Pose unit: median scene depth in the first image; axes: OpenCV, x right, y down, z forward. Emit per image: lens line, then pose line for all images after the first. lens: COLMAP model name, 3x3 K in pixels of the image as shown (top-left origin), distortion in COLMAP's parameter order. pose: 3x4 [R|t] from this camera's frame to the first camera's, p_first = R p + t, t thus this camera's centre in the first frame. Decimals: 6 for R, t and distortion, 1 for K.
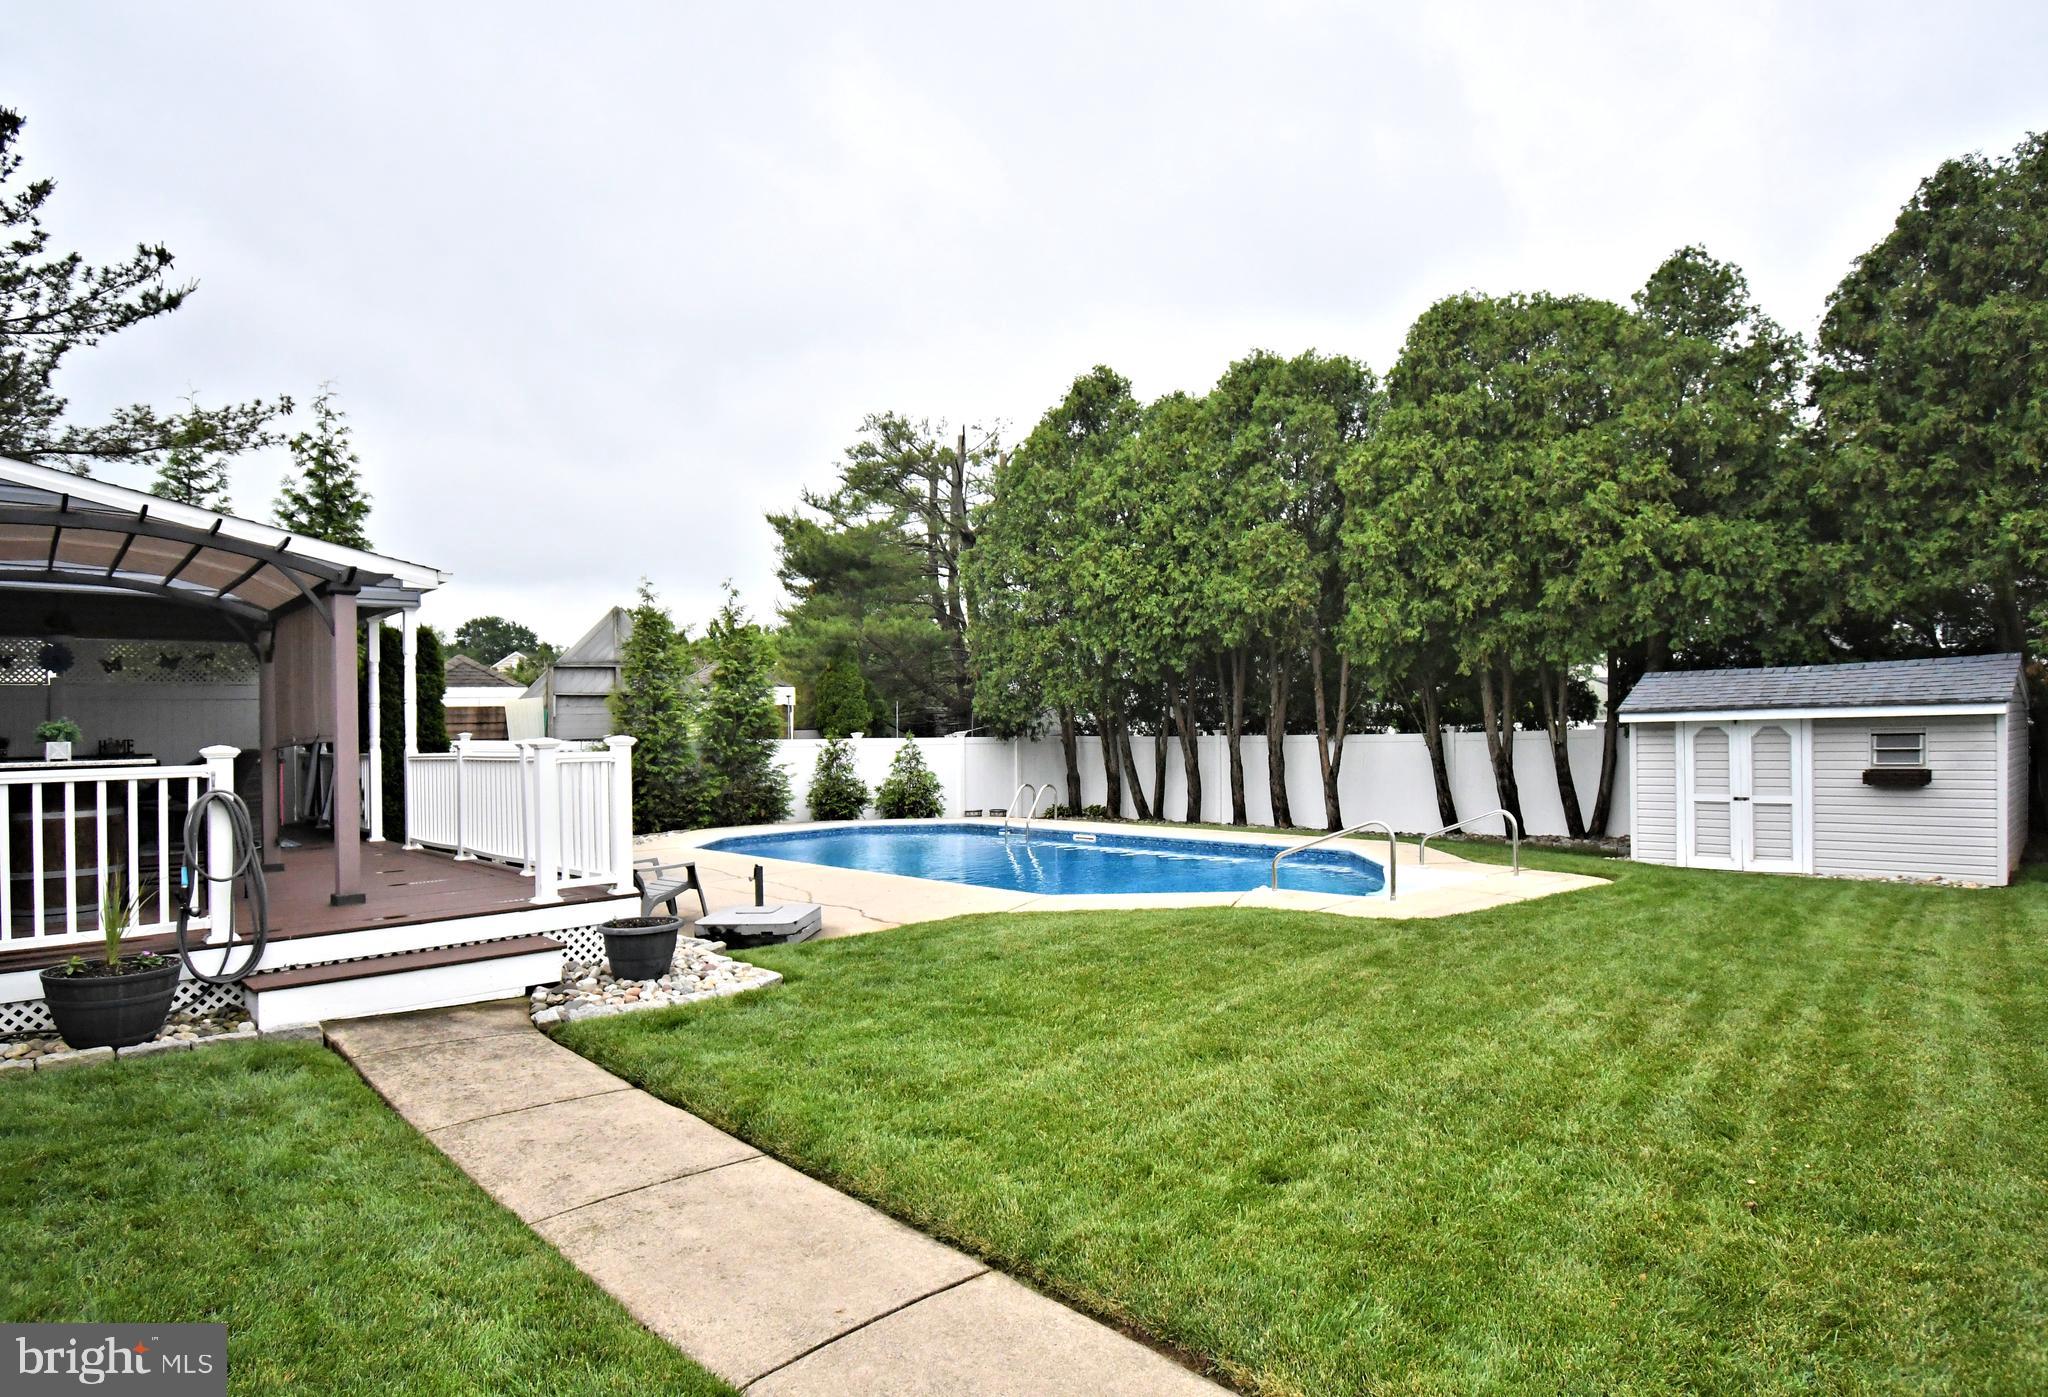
lens RADIAL K [[1125.0, 0, 1020.2], [0, 1125.0, 745.7], [0, 0, 1]] dist [-0.019554, -0.009334]
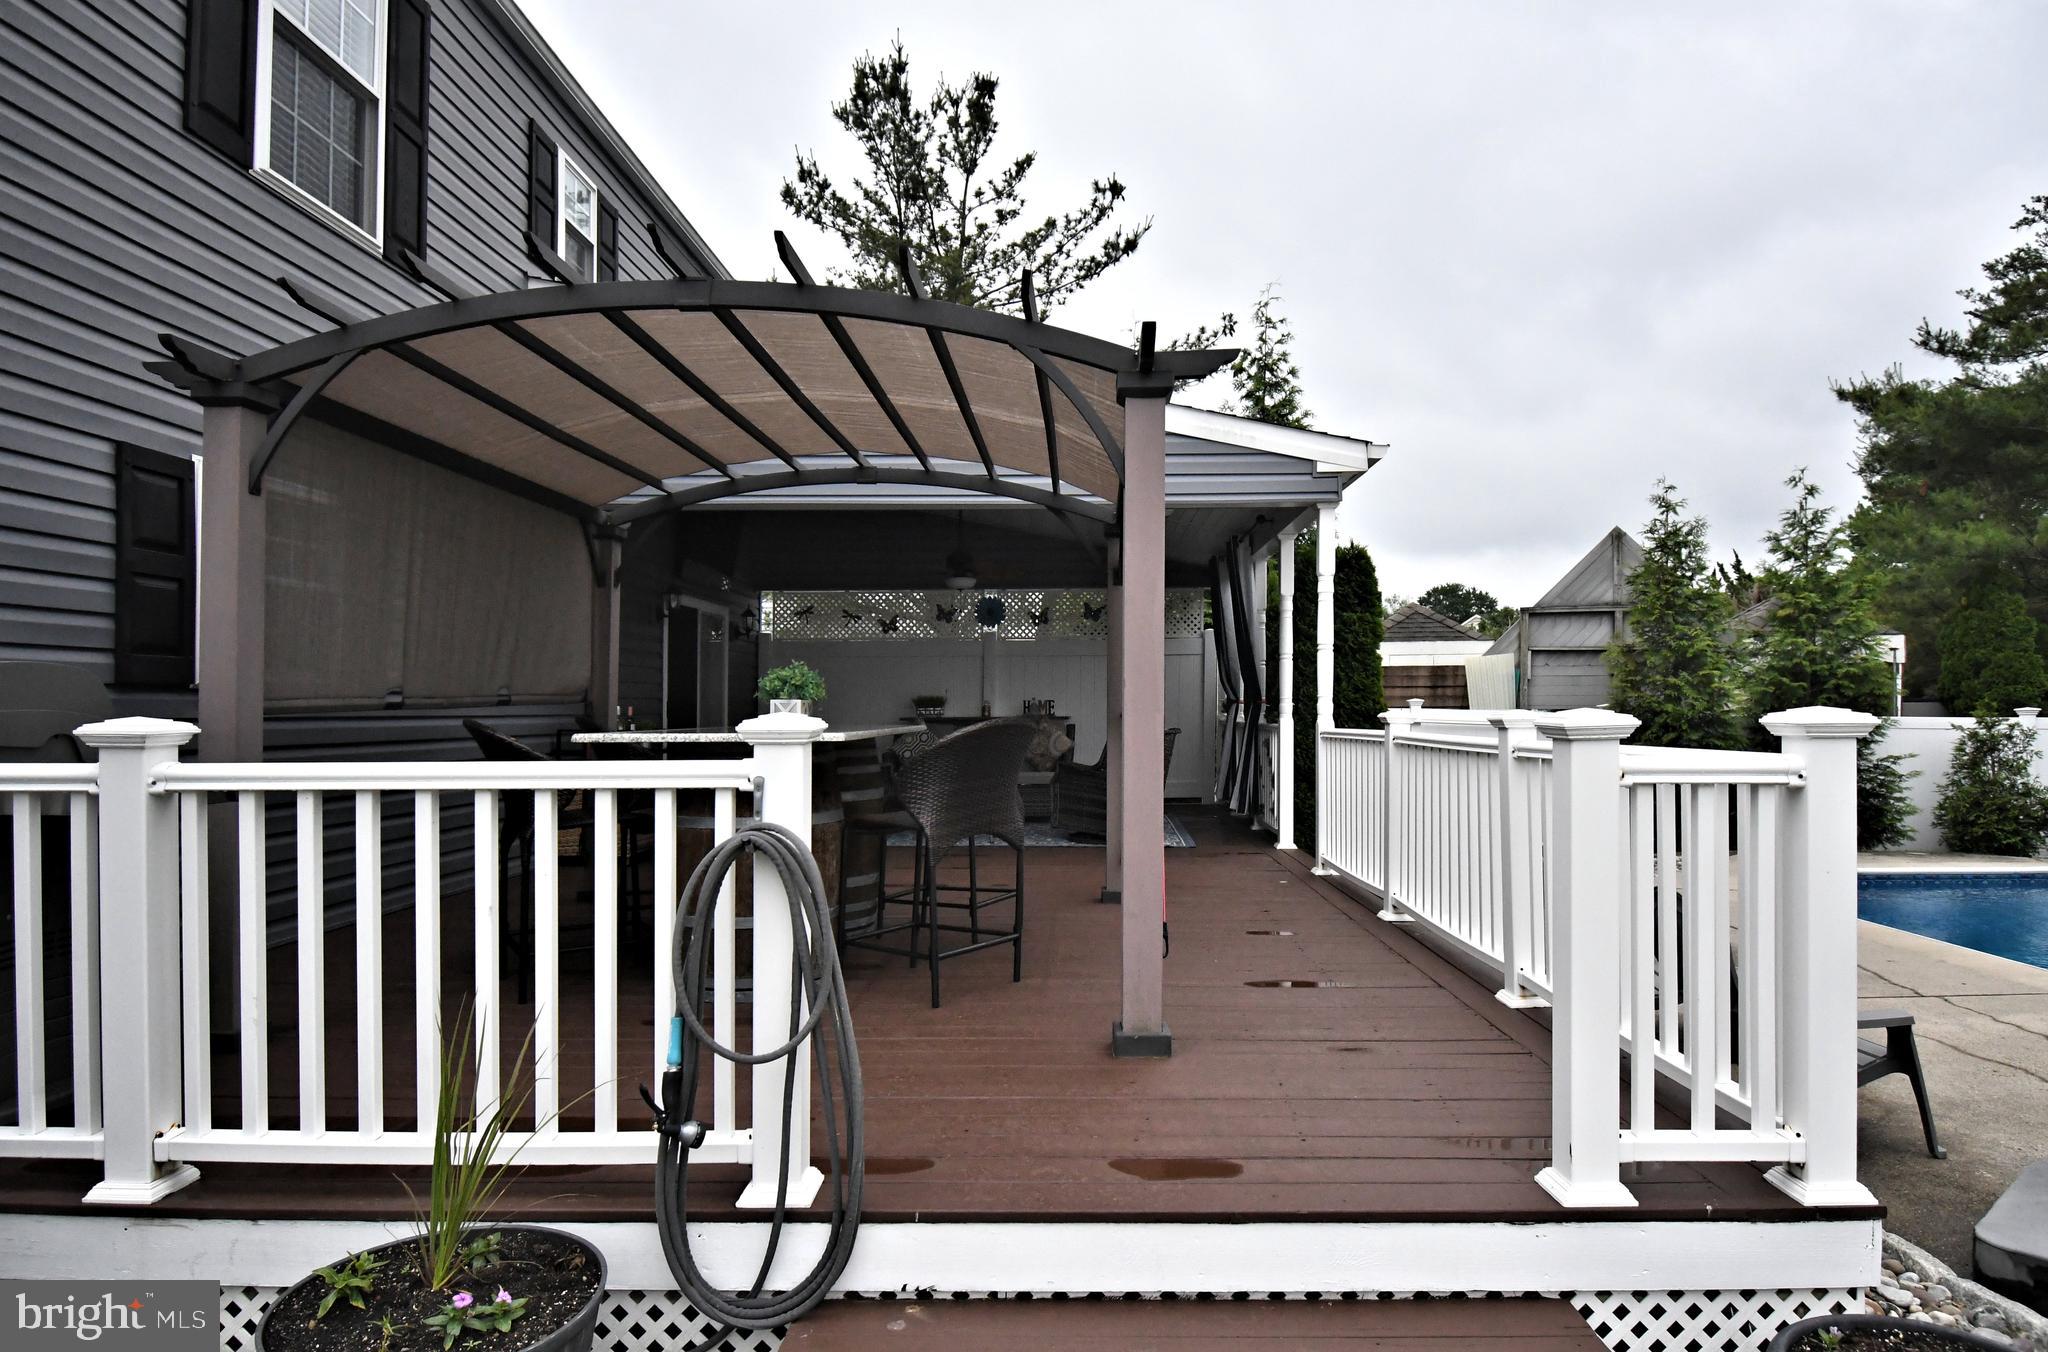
lens RADIAL K [[1168.7, 0, 1033.0], [0, 1168.7, 694.1], [0, 0, 1]] dist [-0.011793, -0.003733]
pose [[0.707800, 0.010700, -0.706332, -0.107580], [-0.023105, 0.999701, -0.008010, -0.001844], [0.706035, 0.021989, 0.707835, 0.230692]]
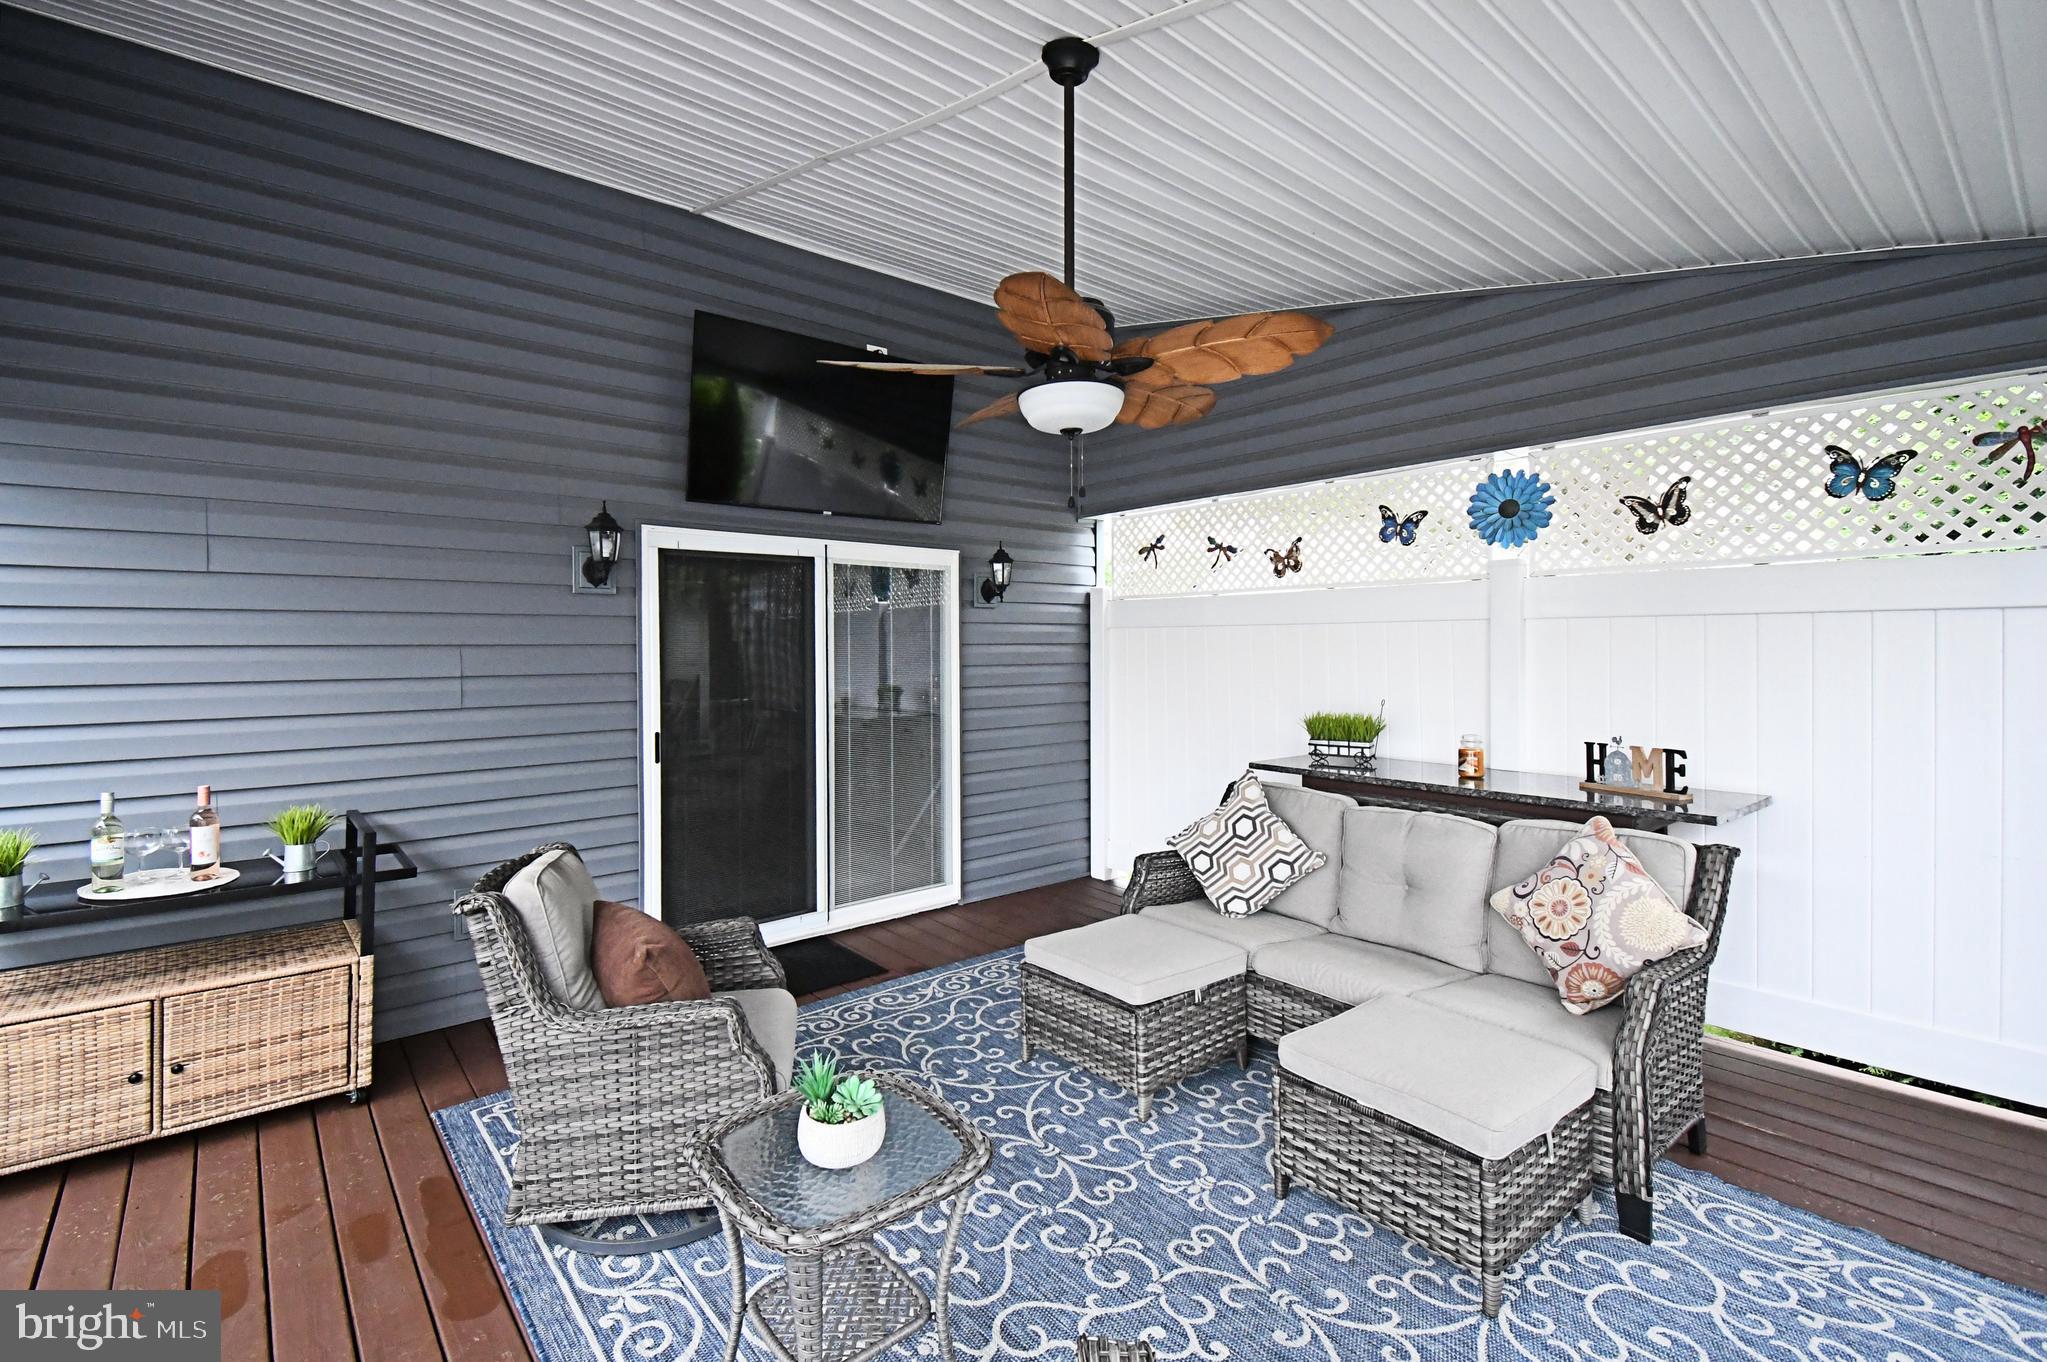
lens RADIAL K [[902.1, 0, 997.5], [0, 902.1, 636.5], [0, 0, 1]] dist [0.005758, 0.000003]
pose [[-0.053808, 0.019153, -0.998368, -0.446249], [0.000621, 0.999816, 0.019148, -0.034498], [0.998551, 0.000411, -0.053810, 0.659649]]
